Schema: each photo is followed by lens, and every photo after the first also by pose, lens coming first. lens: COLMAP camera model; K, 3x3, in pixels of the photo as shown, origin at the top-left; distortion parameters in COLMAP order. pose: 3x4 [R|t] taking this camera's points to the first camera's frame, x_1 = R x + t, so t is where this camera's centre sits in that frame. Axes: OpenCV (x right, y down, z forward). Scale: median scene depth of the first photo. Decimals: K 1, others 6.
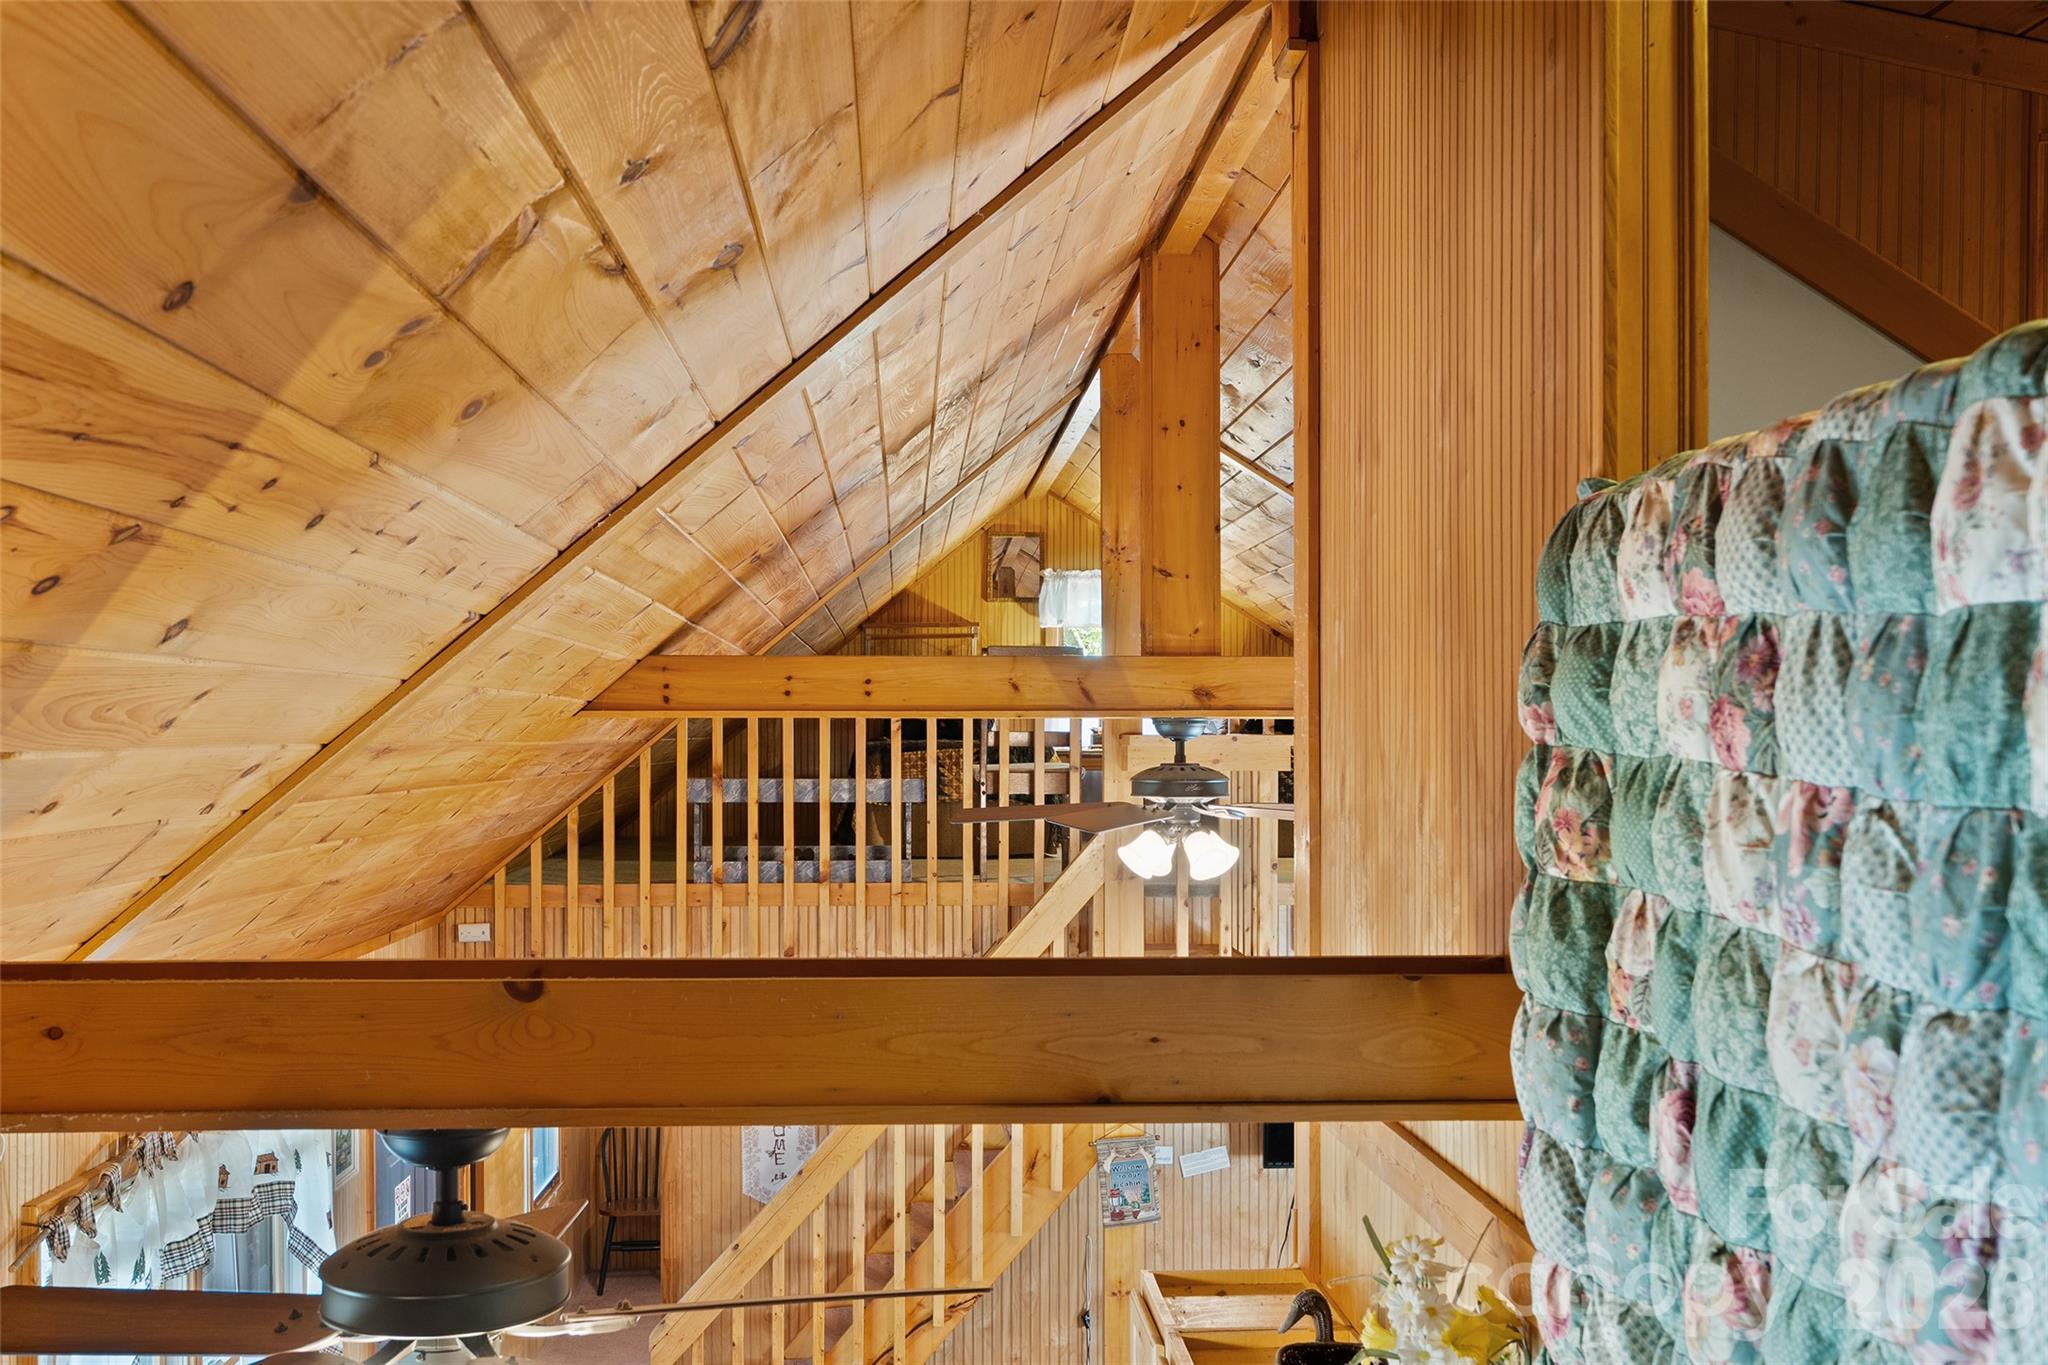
lens RADIAL K [[2012.5, 0, 1016.1], [0, 2012.5, 692.7], [0, 0, 1]] dist [-0.016372, 0.000000]
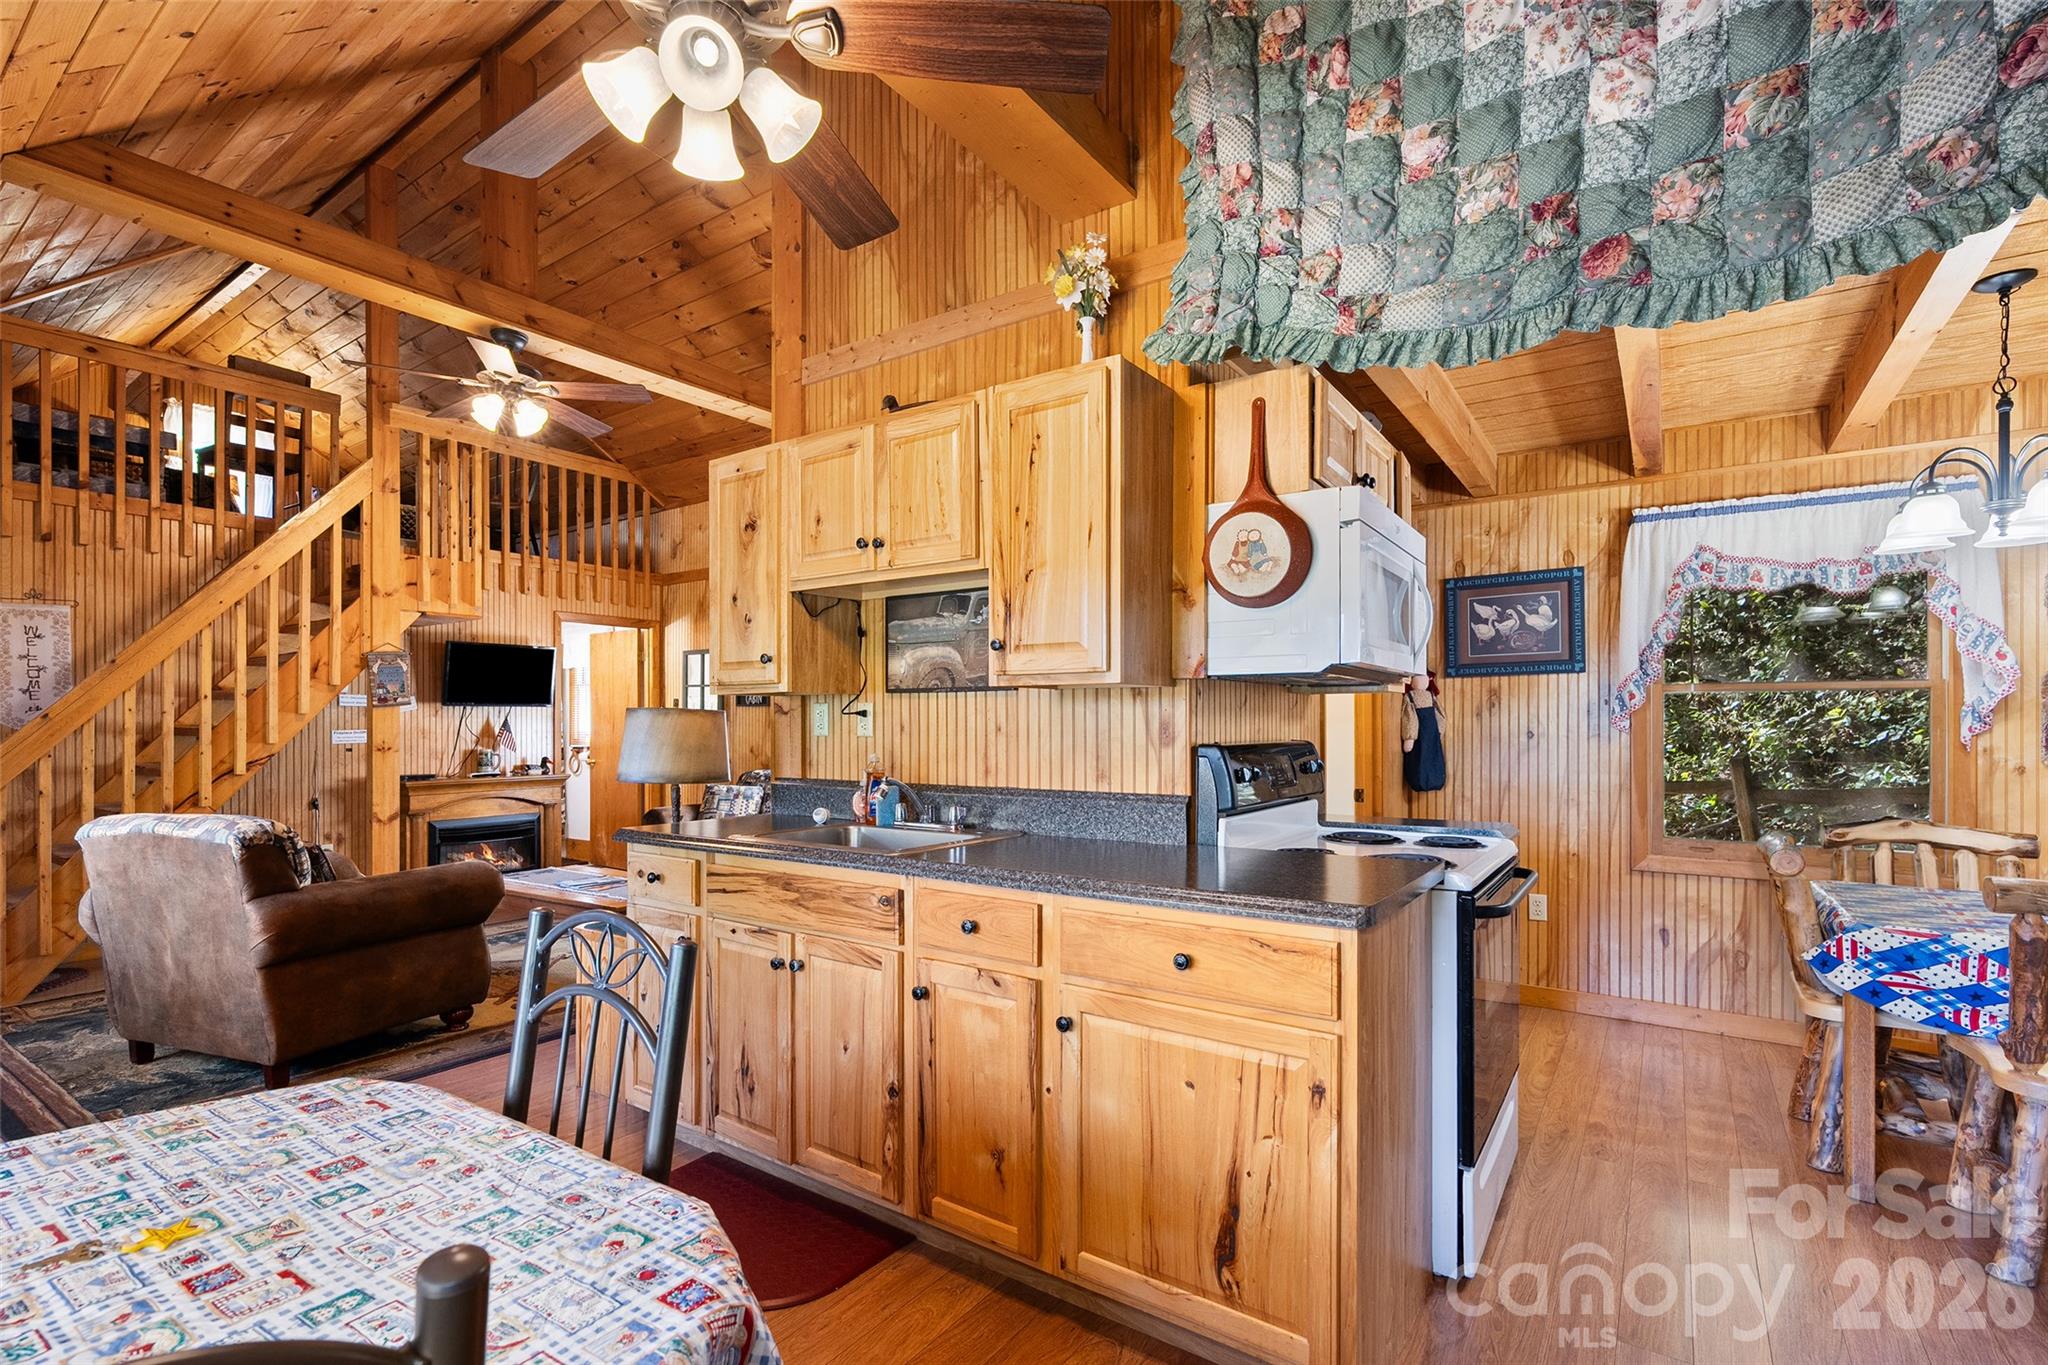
lens RADIAL K [[924.9, 0, 1011.3], [0, 924.9, 719.3], [0, 0, 1]] dist [-0.002535, -0.000488]
pose [[0.621788, -0.001295, 0.783185, -0.213482], [-0.010123, 0.999902, 0.009690, 0.260930], [-0.783120, -0.013953, 0.621714, 0.145897]]
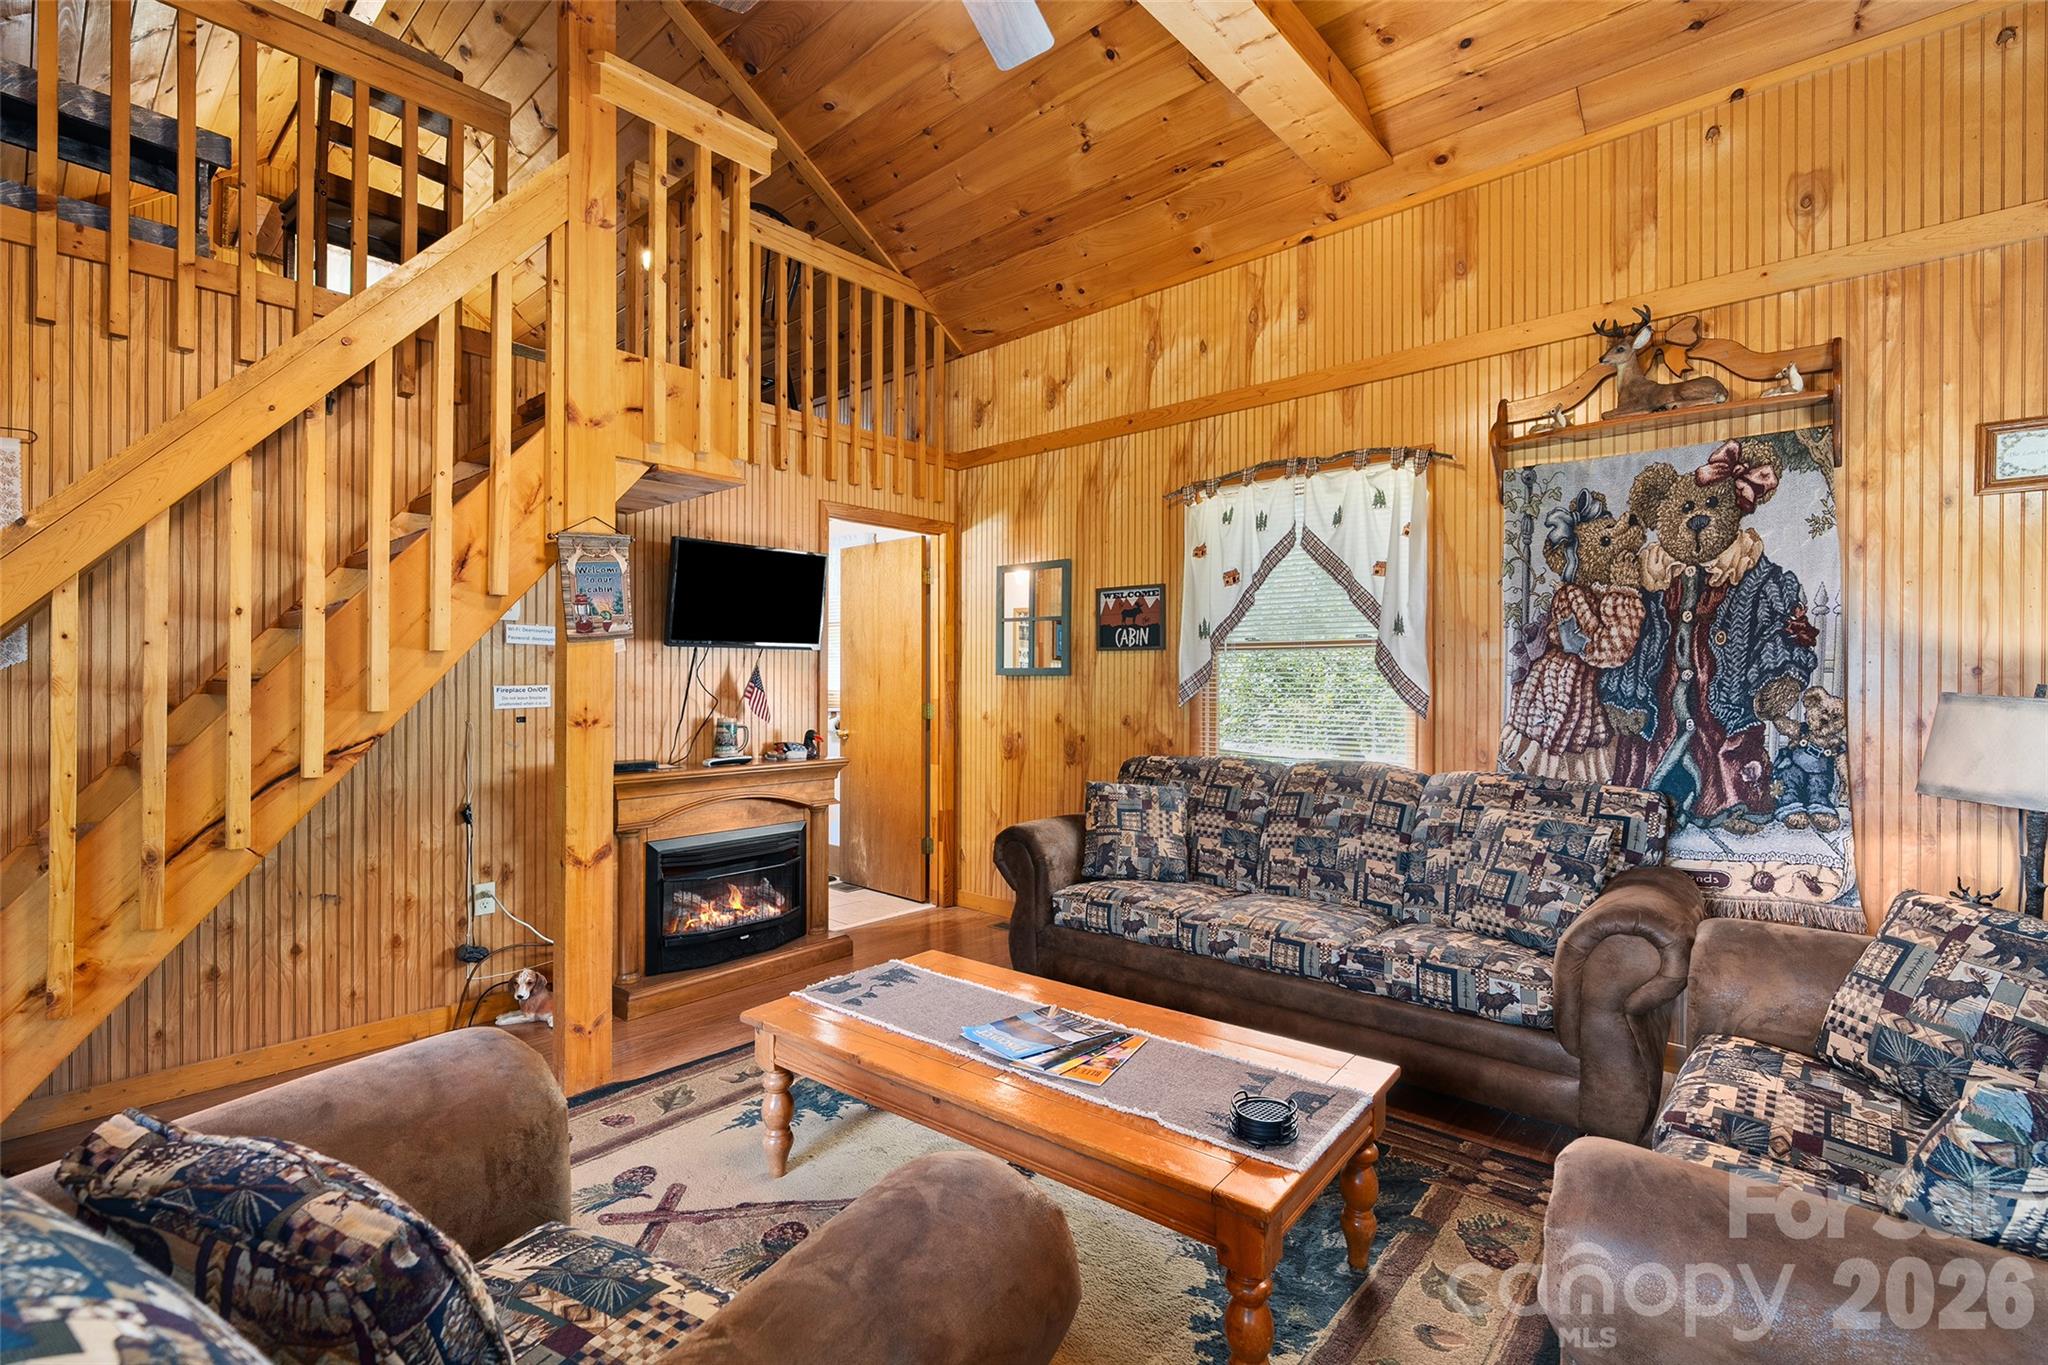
lens RADIAL K [[924.9, 0, 1018.2], [0, 924.9, 678.5], [0, 0, 1]] dist [-0.002535, -0.000488]
pose [[0.711479, 0.001517, 0.702706, -0.088697], [-0.012338, 0.999870, 0.010334, 0.272719], [-0.702599, -0.016022, 0.711406, 0.599571]]
